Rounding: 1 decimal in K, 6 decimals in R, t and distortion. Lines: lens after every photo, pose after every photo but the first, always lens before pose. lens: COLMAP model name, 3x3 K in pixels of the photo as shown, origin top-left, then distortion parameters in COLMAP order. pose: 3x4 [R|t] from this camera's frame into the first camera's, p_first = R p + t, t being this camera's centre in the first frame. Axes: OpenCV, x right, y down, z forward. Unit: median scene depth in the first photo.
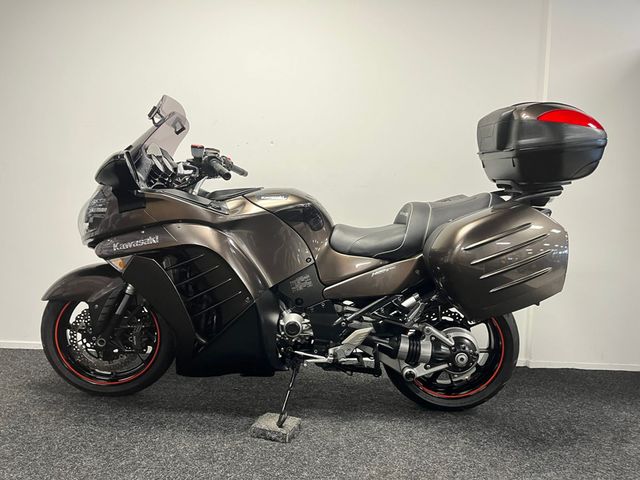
lens RADIAL K [[474.5, 0, 318.5], [0, 474.5, 241.5], [0, 0, 1]] dist [0.068094, -0.085645]
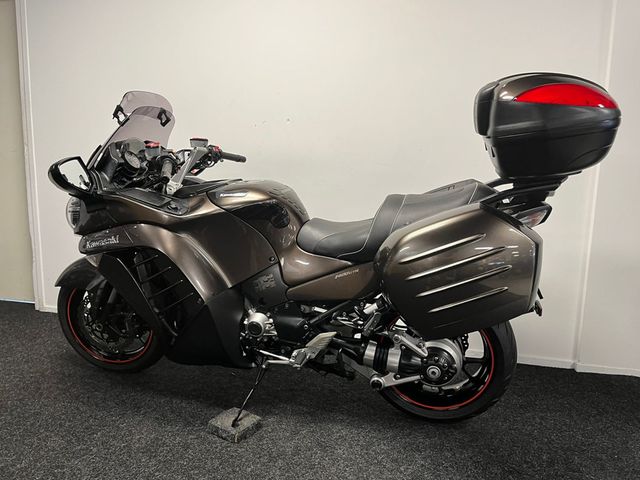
lens RADIAL K [[478.7, 0, 327.6], [0, 478.7, 241.3], [0, 0, 1]] dist [0.036857, -0.010186]
pose [[0.966478, 0.019903, -0.255978, 0.332968], [0.007210, 0.994494, 0.104547, -0.096086], [0.256650, -0.102888, 0.961012, 0.102889]]
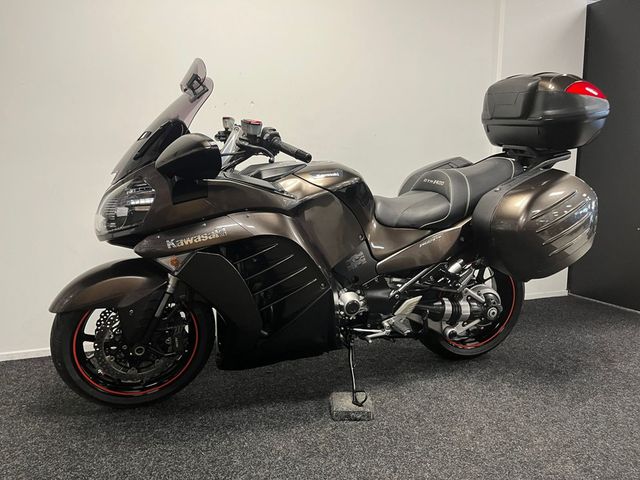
lens RADIAL K [[474.5, 0, 318.5], [0, 474.5, 241.5], [0, 0, 1]] dist [0.068094, -0.085645]
pose [[0.949033, -0.092763, 0.301215, -0.397470], [0.056260, 0.990217, 0.127692, -0.080960], [-0.310114, -0.104237, 0.944968, 0.100486]]
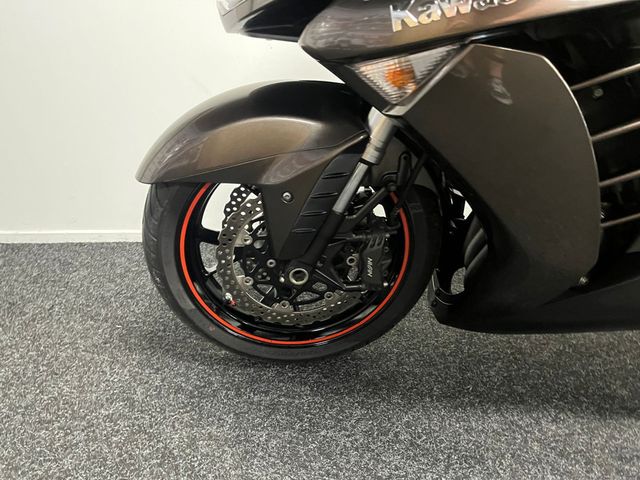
lens RADIAL K [[482.3, 0, 320.0], [0, 482.3, 240.0], [0, 0, 1]] dist [0.073807, -0.107883]
pose [[0.999429, -0.033792, 0.000510, -0.443690], [0.031617, 0.940207, 0.339132, 0.035962], [-0.011939, -0.338923, 0.940739, 0.622583]]
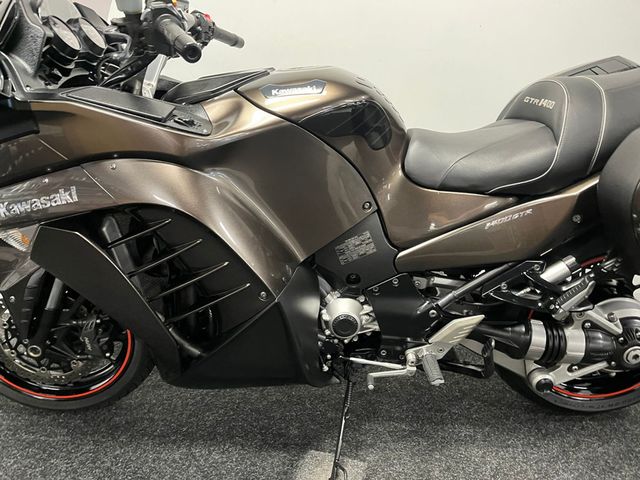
lens RADIAL K [[482.3, 0, 320.0], [0, 482.3, 240.0], [0, 0, 1]] dist [0.073807, -0.107883]
pose [[0.997849, -0.052377, -0.039429, -0.054721], [0.060656, 0.965802, 0.252085, -0.065814], [0.024877, -0.253934, 0.966902, 0.447853]]
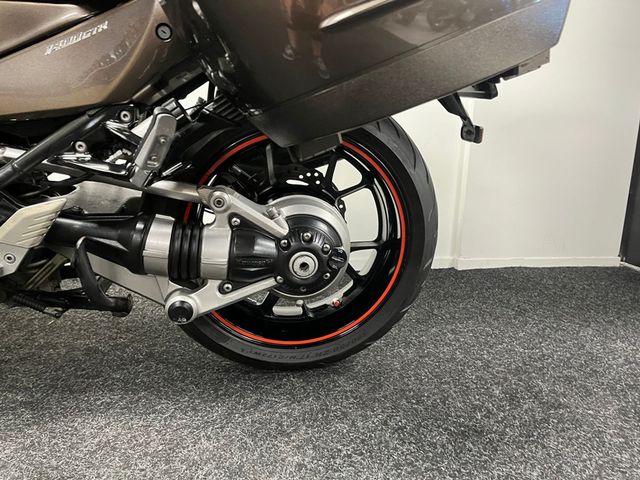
lens RADIAL K [[482.3, 0, 320.0], [0, 482.3, 240.0], [0, 0, 1]] dist [0.073807, -0.107883]
pose [[0.990944, -0.046982, 0.125786, 0.260702], [0.022859, 0.982141, 0.186754, 0.143644], [-0.132314, -0.182188, 0.974321, 0.585019]]
